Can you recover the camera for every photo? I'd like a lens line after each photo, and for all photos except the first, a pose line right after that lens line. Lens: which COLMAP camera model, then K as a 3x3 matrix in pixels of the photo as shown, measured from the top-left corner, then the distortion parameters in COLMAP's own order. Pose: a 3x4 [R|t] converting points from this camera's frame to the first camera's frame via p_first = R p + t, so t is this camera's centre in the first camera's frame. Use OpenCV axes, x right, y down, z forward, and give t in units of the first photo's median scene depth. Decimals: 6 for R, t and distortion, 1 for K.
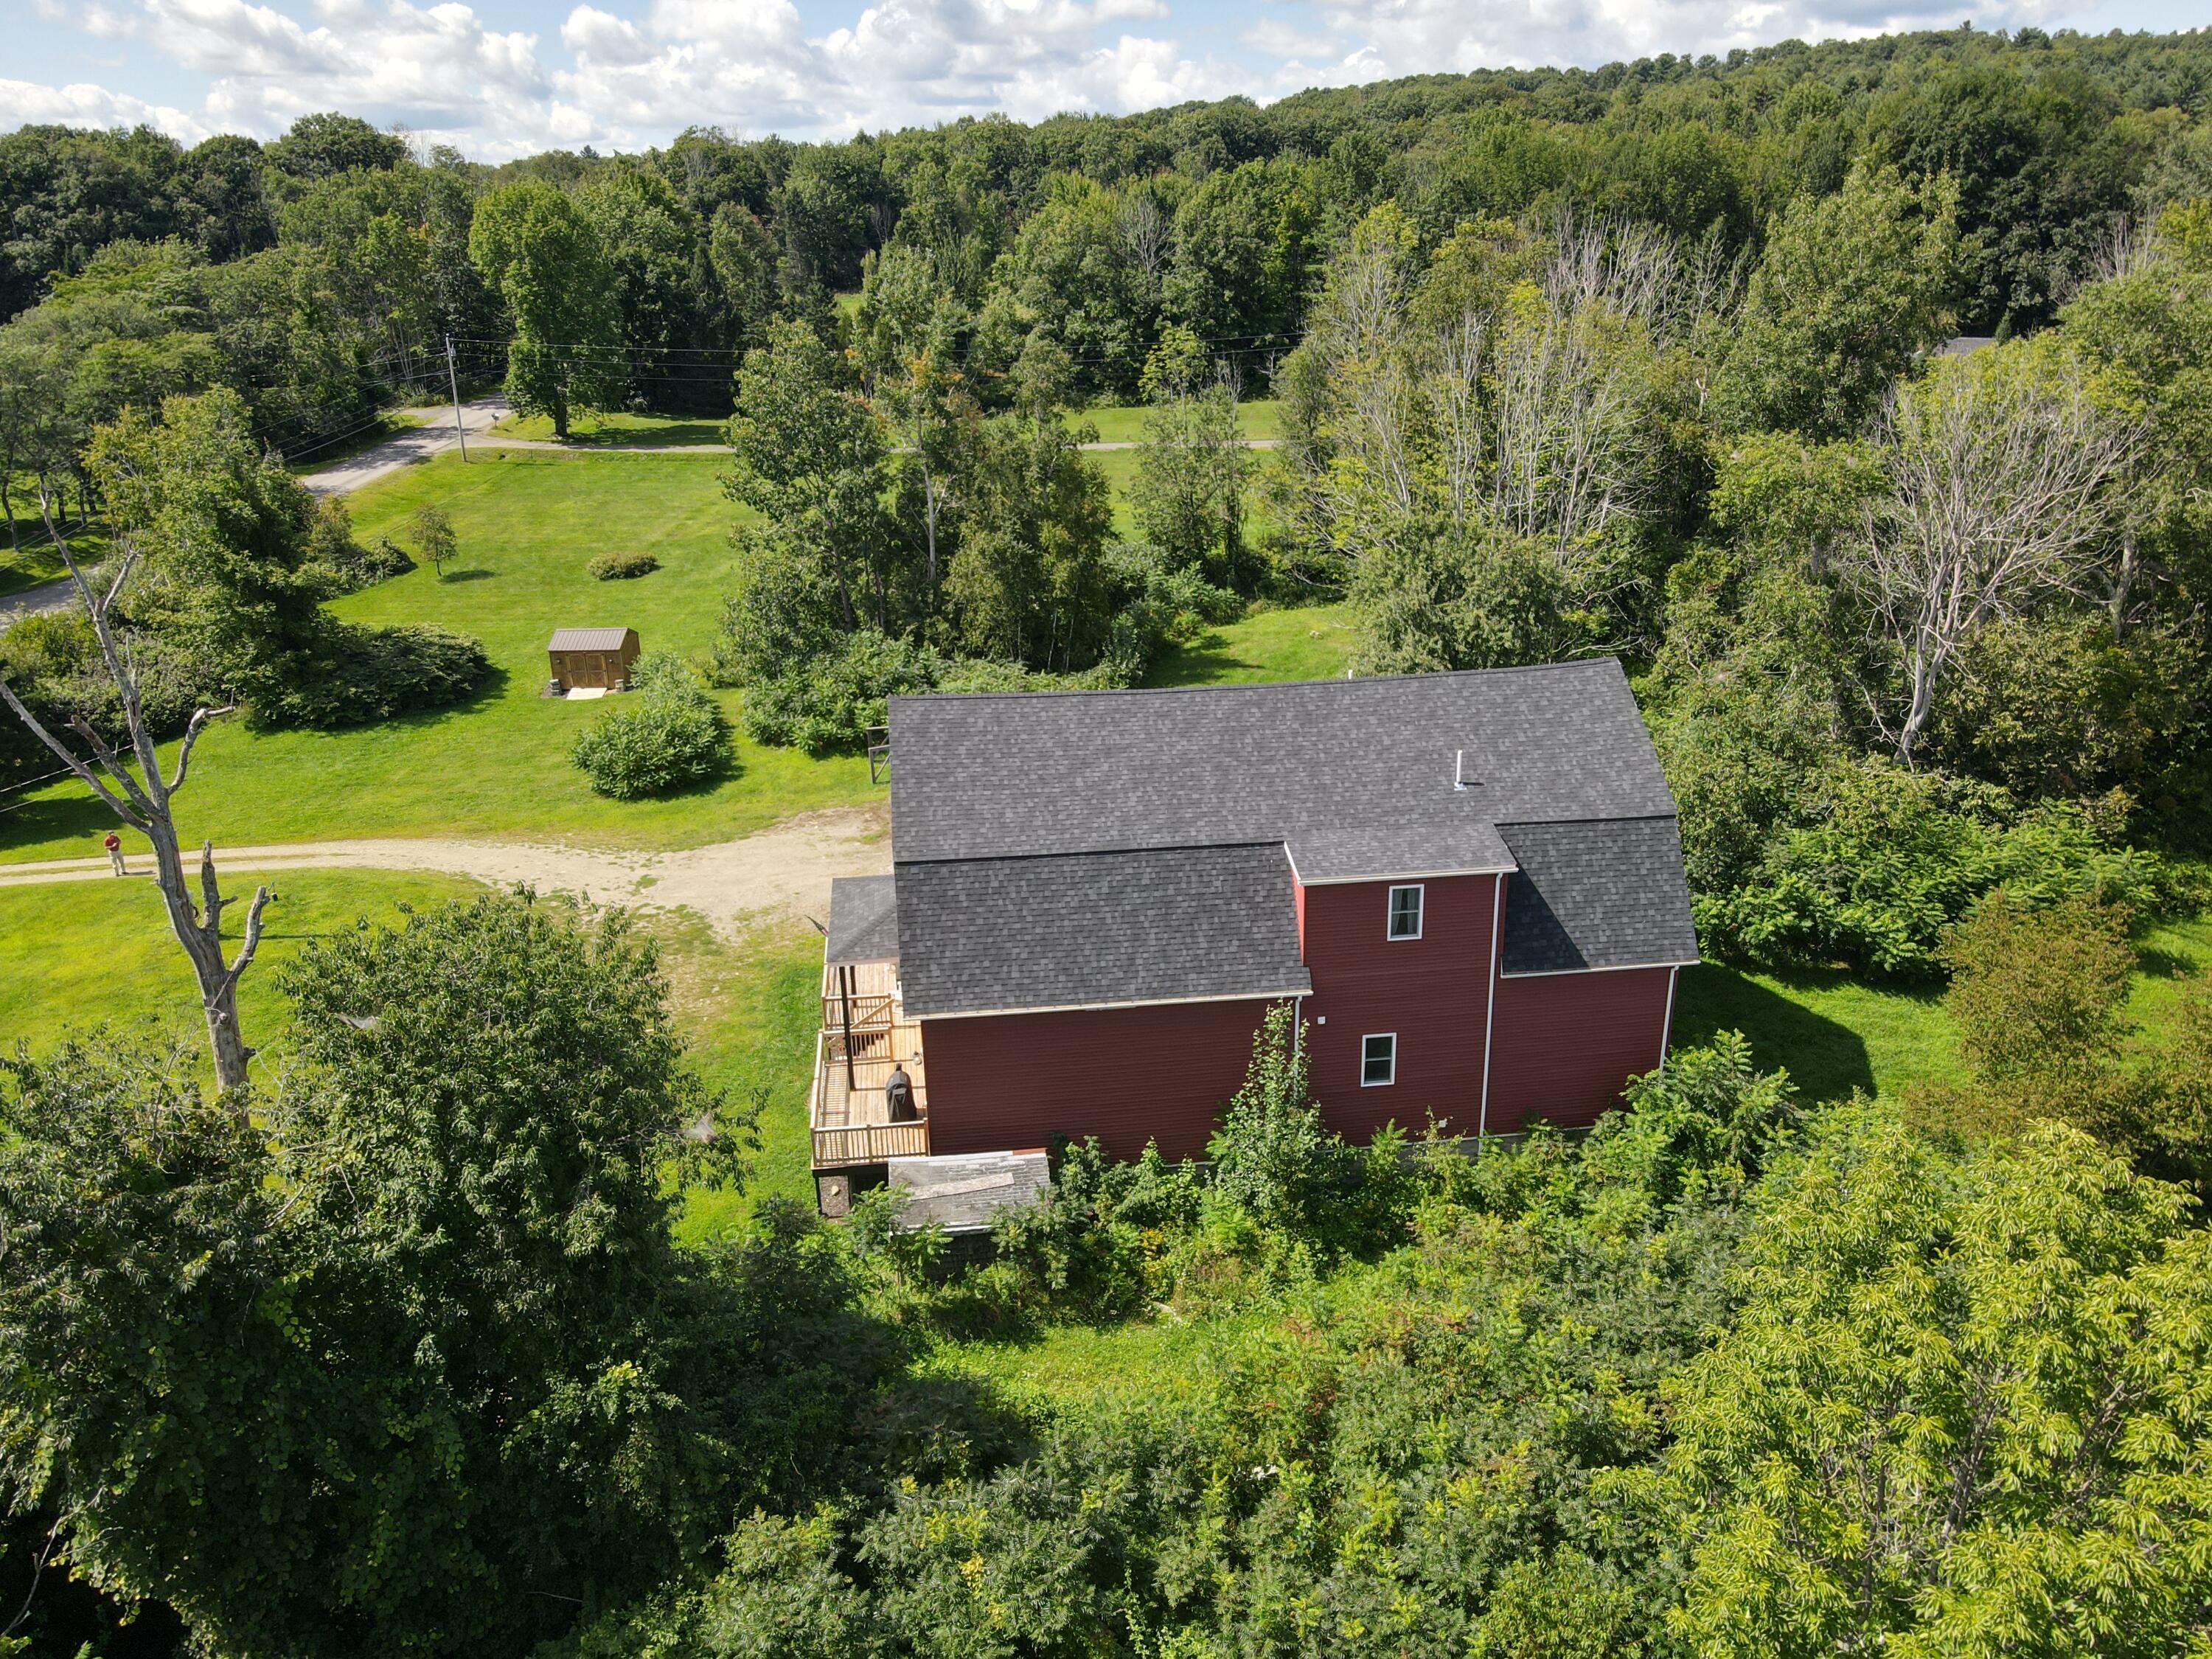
lens RADIAL K [[1633.4, 0, 1110.7], [0, 1633.4, 815.6], [0, 0, 1]] dist [-0.001597, 0.023890]
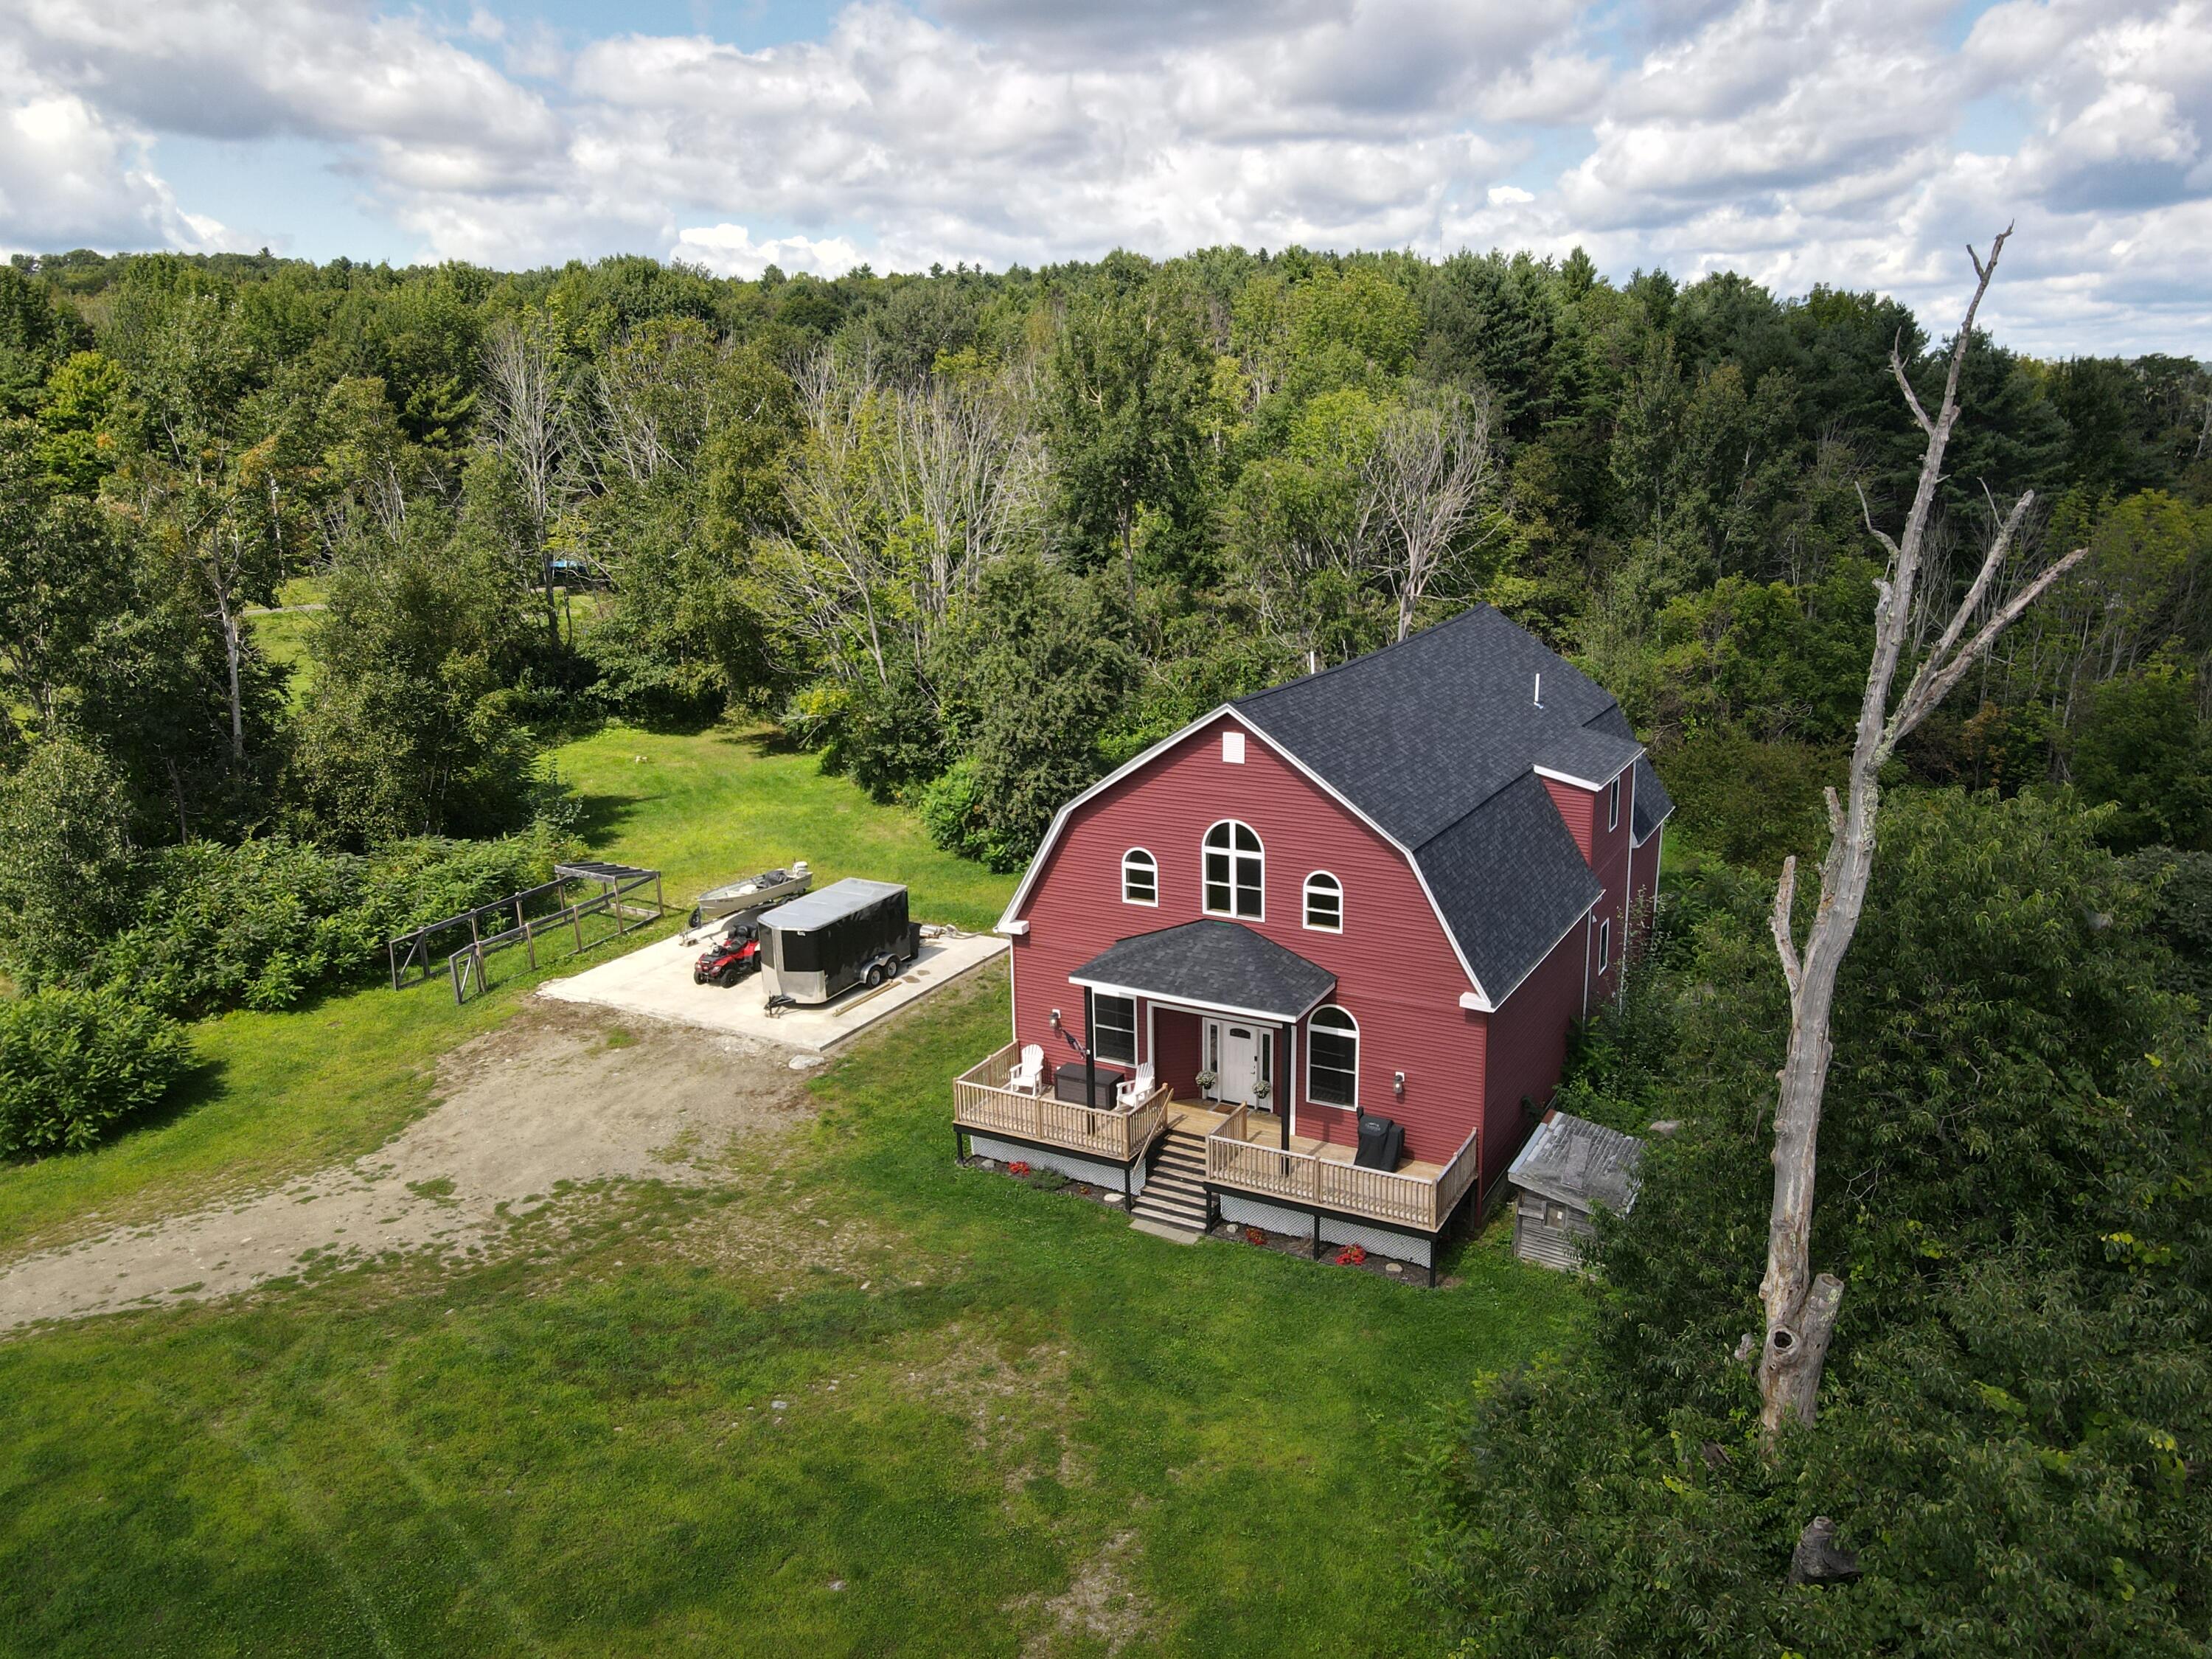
lens RADIAL K [[1626.0, 0, 1106.0], [0, 1626.0, 829.5], [0, 0, 1]] dist [0.005312, 0.022545]
pose [[0.589977, -0.196184, 0.783224, -0.621926], [0.286259, 0.957844, 0.024294, -0.035112], [-0.754972, 0.209872, 0.621265, 0.390592]]
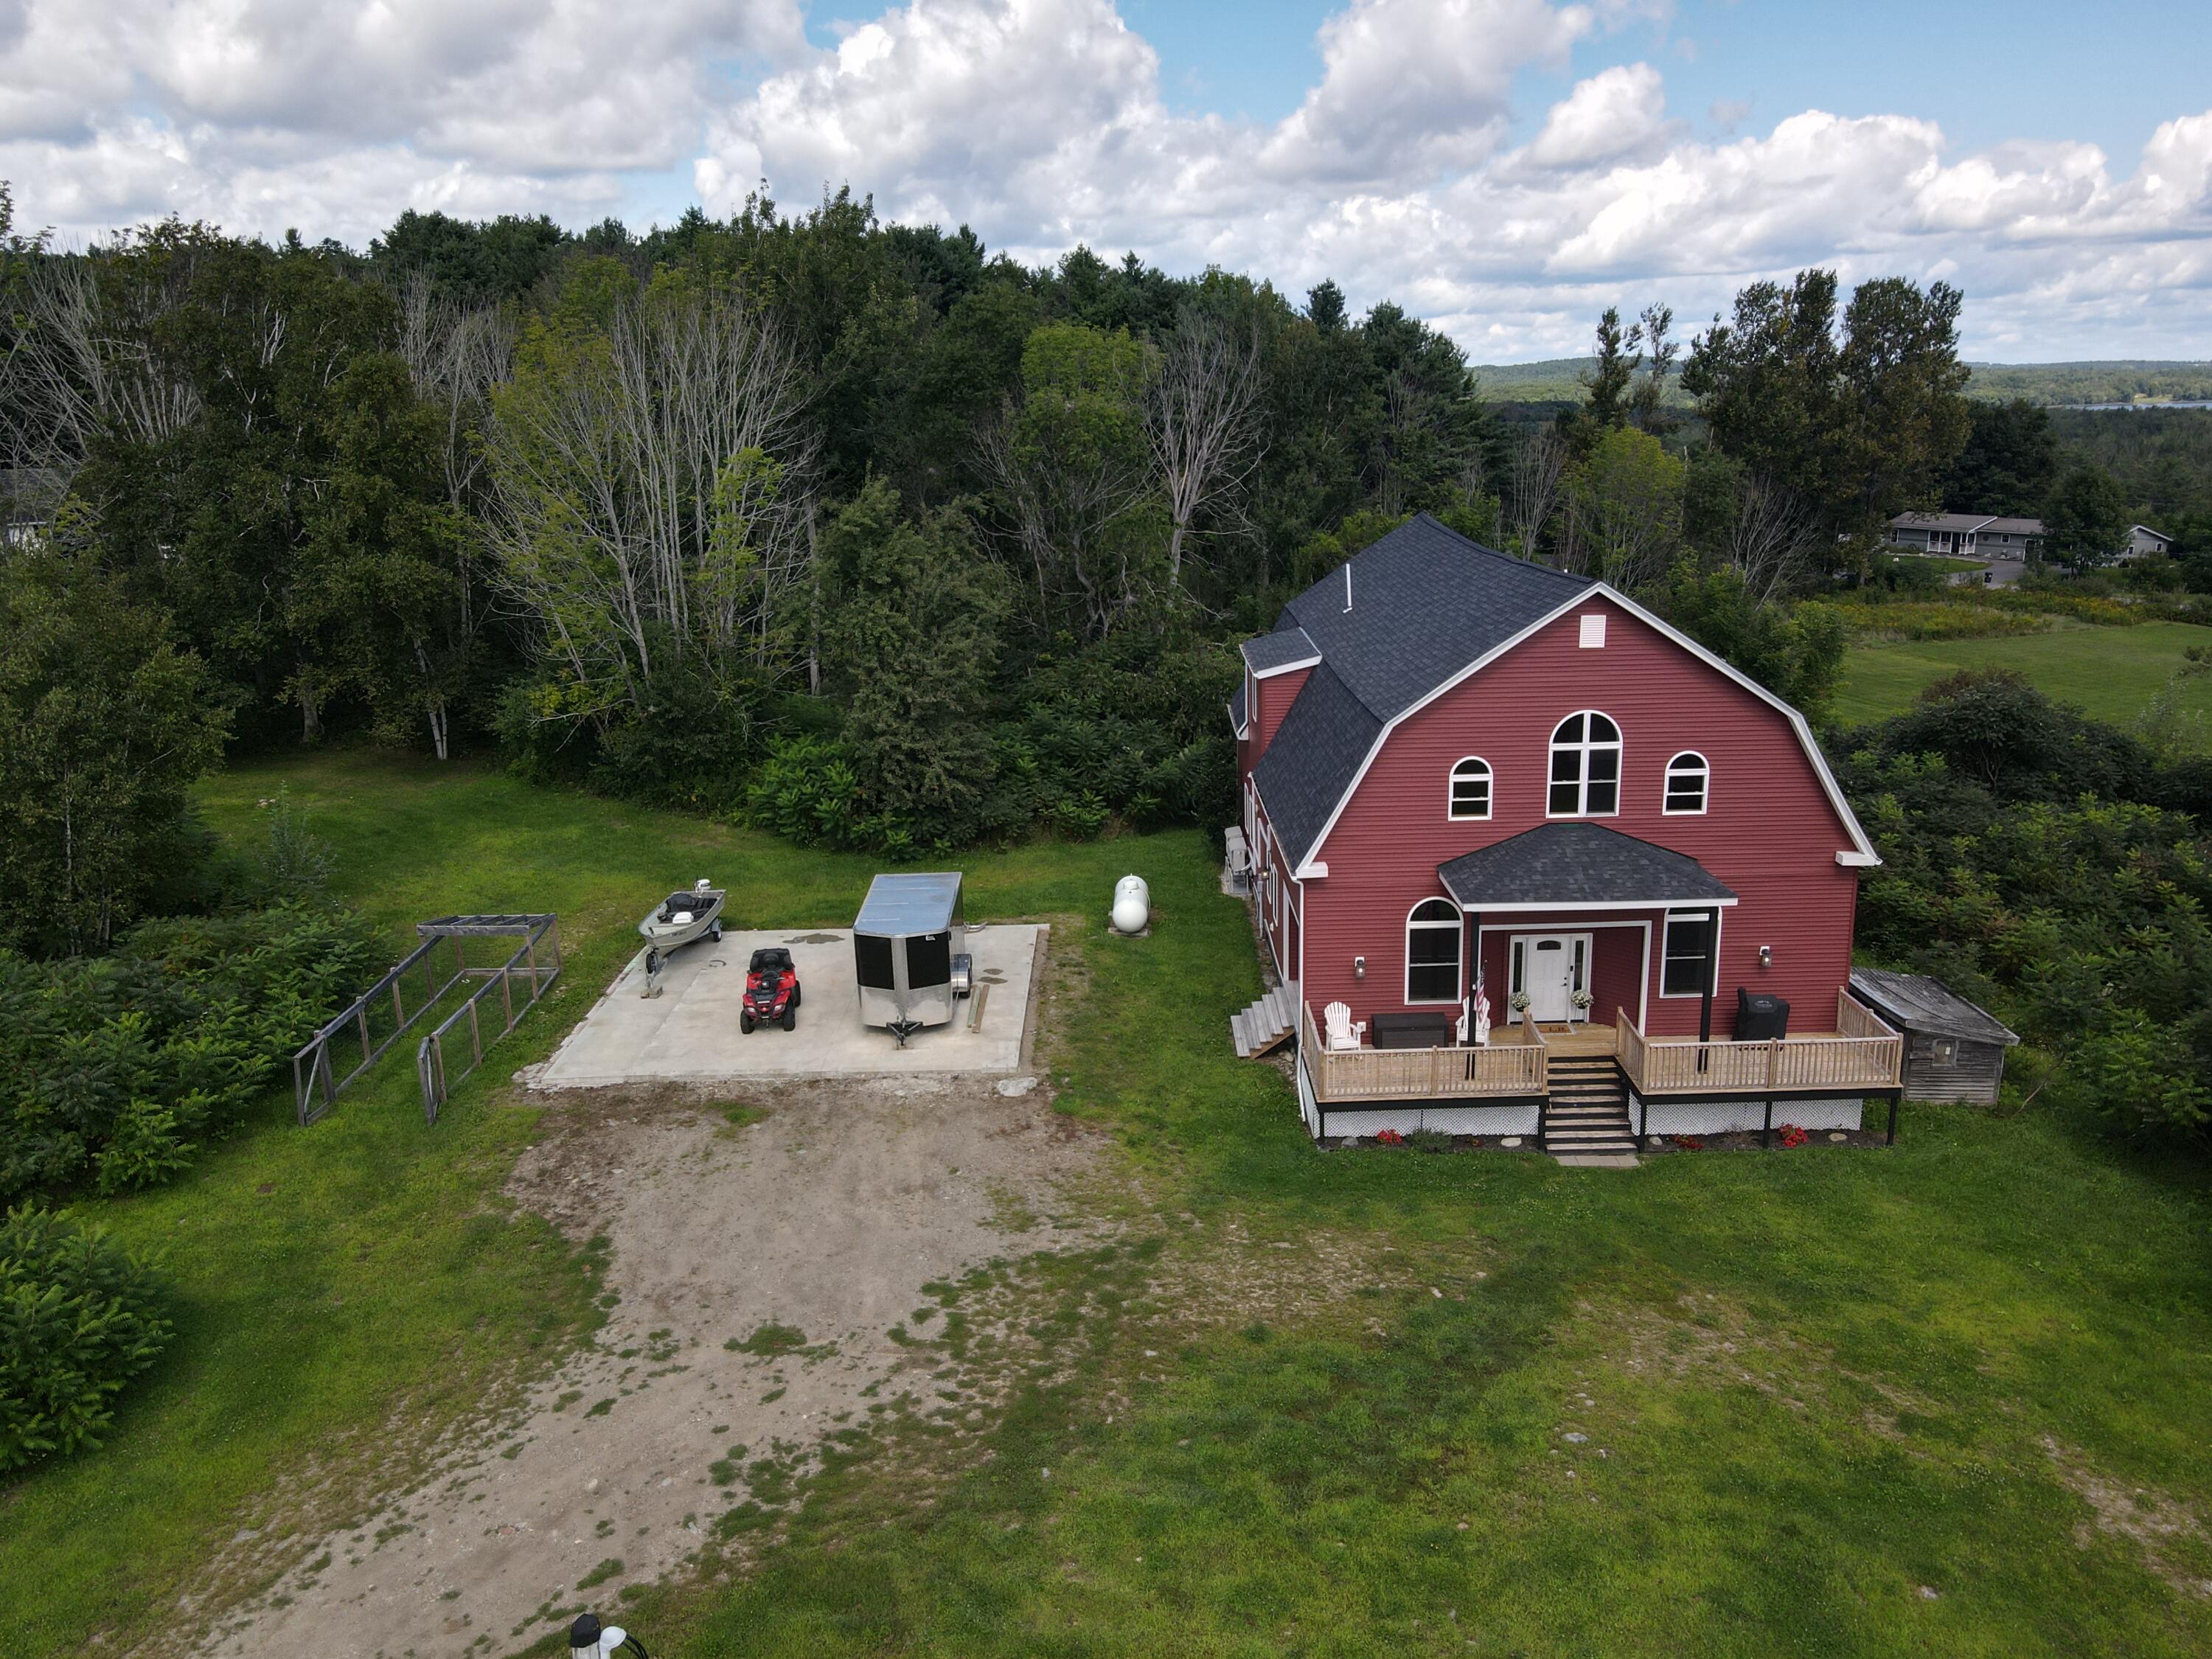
lens RADIAL K [[1633.4, 0, 1110.7], [0, 1633.4, 815.6], [0, 0, 1]] dist [-0.001597, 0.023890]
pose [[0.122819, -0.233124, 0.964660, -0.698534], [0.364872, 0.914548, 0.174559, -0.141686], [-0.922921, 0.330538, 0.197384, 0.804701]]
